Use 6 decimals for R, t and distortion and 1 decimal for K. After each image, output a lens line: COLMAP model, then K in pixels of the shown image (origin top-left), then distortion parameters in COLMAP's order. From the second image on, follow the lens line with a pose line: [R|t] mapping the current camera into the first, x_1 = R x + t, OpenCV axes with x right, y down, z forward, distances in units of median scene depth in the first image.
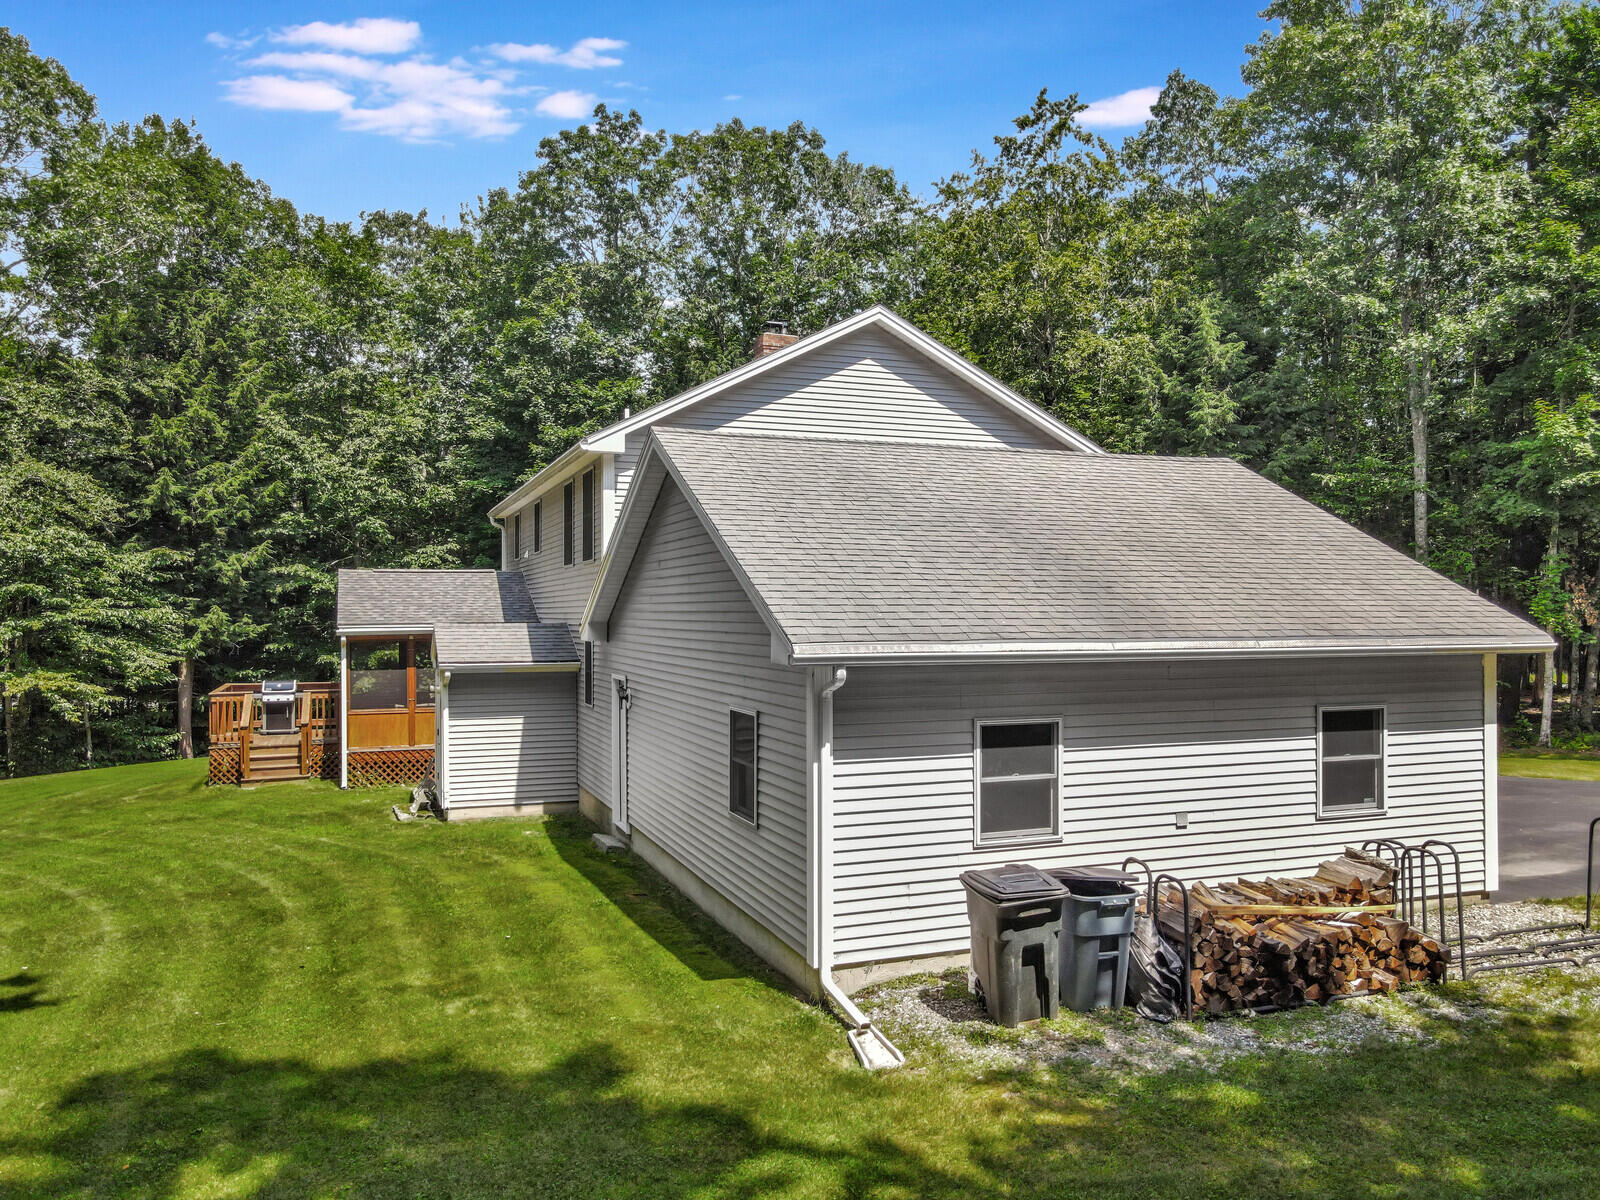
lens RADIAL K [[1216.6, 0, 799.7], [0, 1216.6, 600.3], [0, 0, 1]] dist [0.009836, 0.003646]
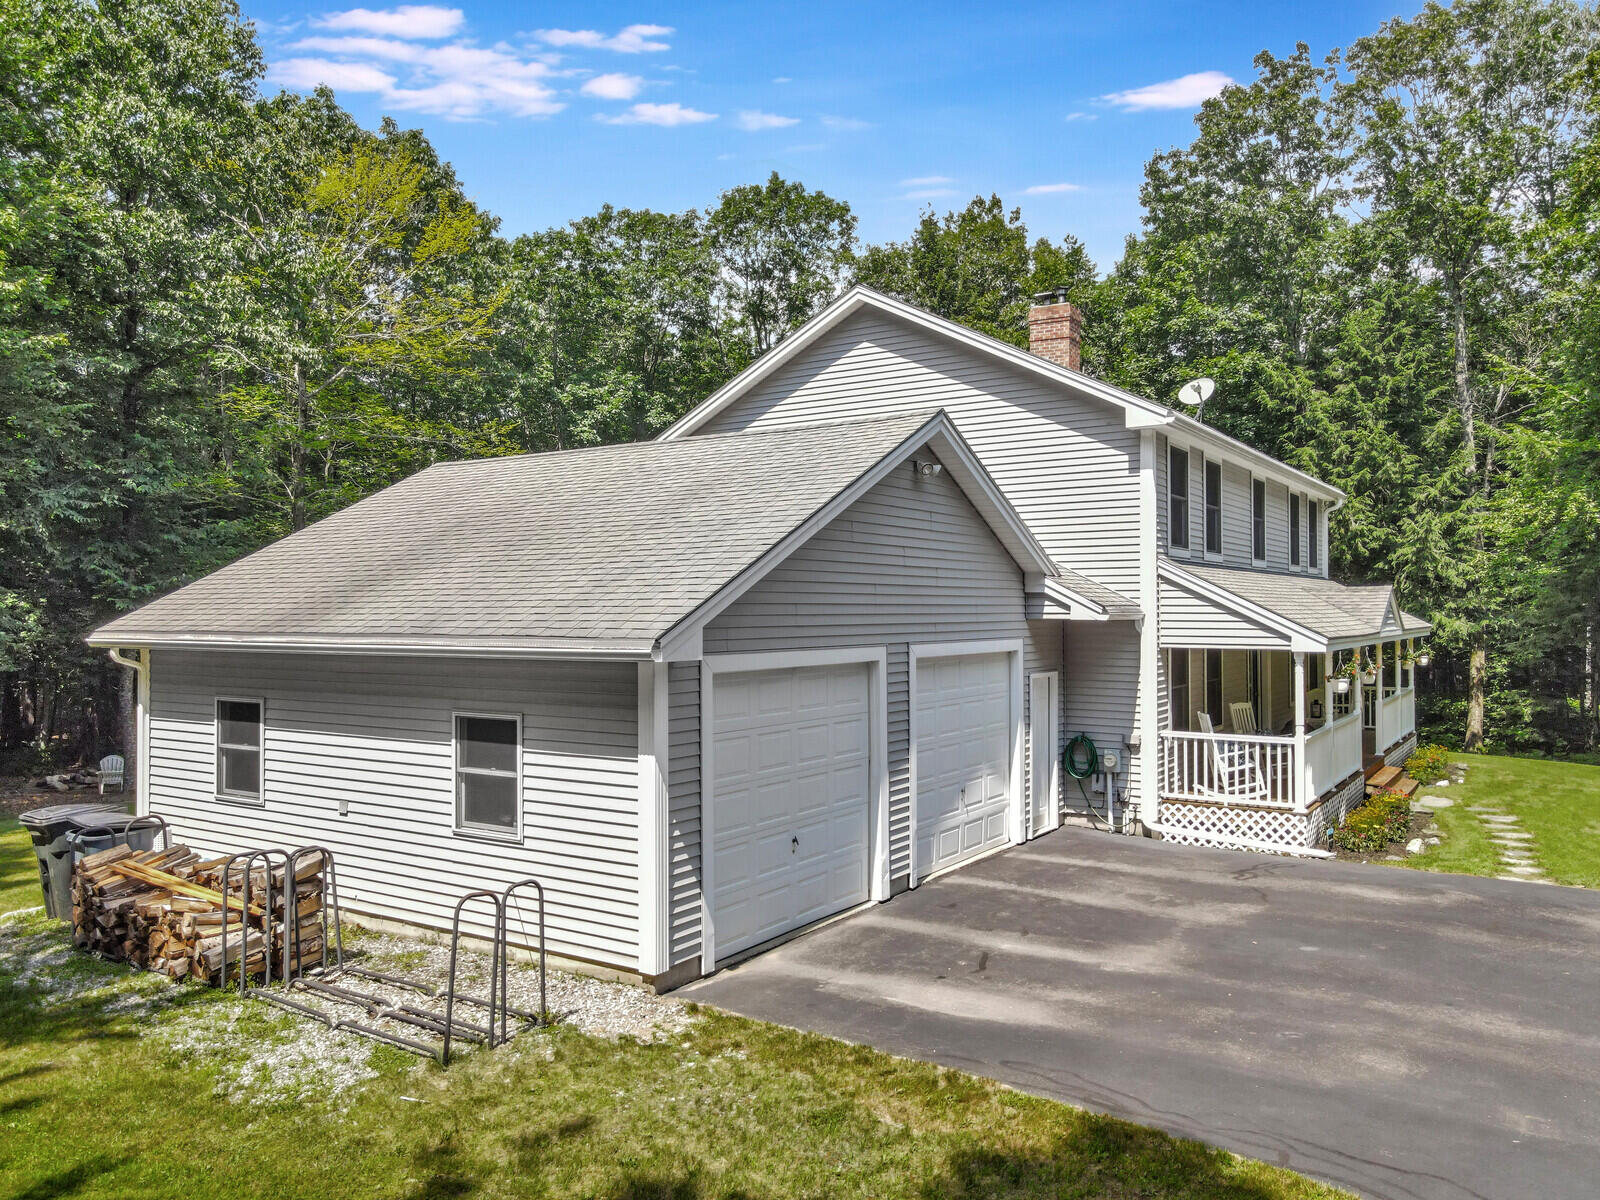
lens RADIAL K [[1216.6, 0, 796.7], [0, 1216.6, 603.8], [0, 0, 1]] dist [0.009836, 0.003646]
pose [[0.594396, -0.005826, -0.804151, 1.288280], [0.006760, 0.999975, -0.002249, 0.010202], [0.804144, -0.004099, 0.594421, 0.648550]]
